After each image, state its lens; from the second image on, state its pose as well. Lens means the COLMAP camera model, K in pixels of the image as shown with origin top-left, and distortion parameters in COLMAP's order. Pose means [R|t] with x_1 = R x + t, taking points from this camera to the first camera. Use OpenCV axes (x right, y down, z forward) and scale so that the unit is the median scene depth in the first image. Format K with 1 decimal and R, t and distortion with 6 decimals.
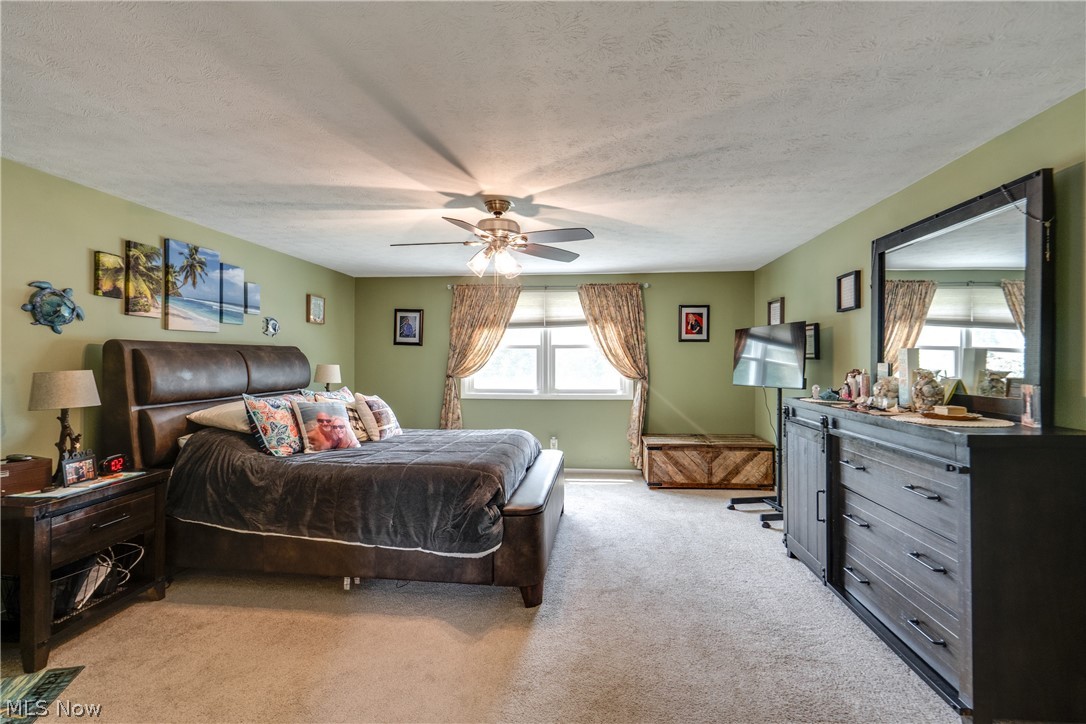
lens RADIAL K [[499.4, 0, 550.8], [0, 499.4, 344.7], [0, 0, 1]] dist [-0.000349, 0.000585]
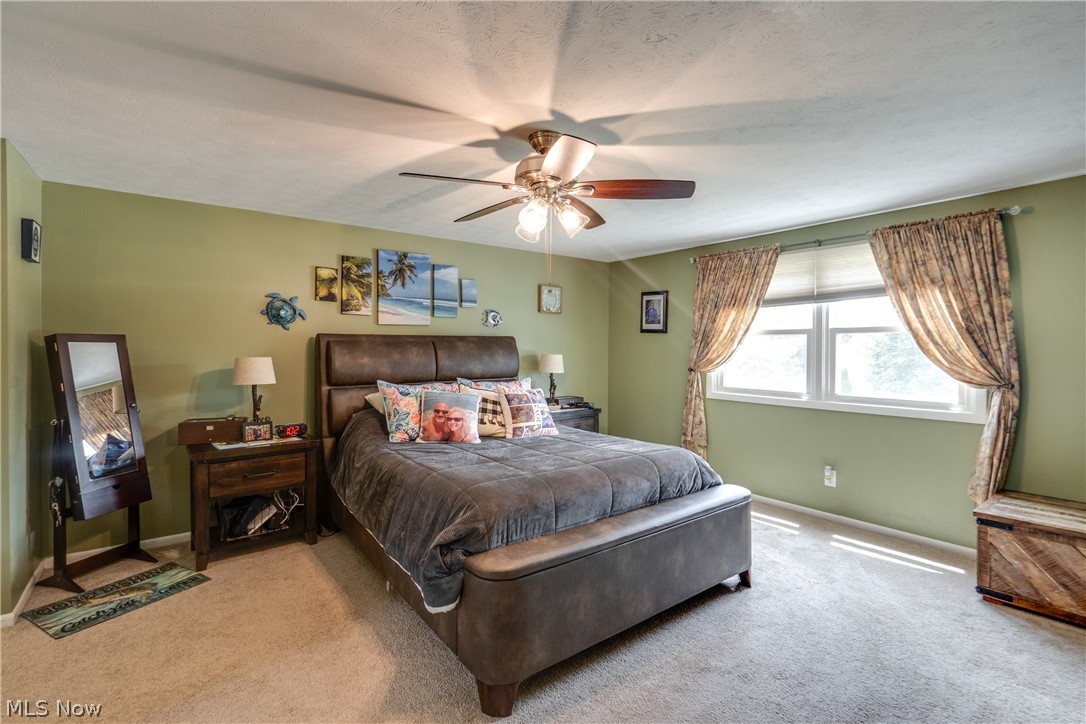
lens RADIAL K [[499.4, 0, 550.8], [0, 499.4, 344.7], [0, 0, 1]] dist [-0.000349, 0.000585]
pose [[0.680441, -0.001156, -0.732802, 0.370000], [0.019486, 0.999674, 0.016517, 0.006523], [0.732544, -0.025518, 0.680241, 0.429448]]
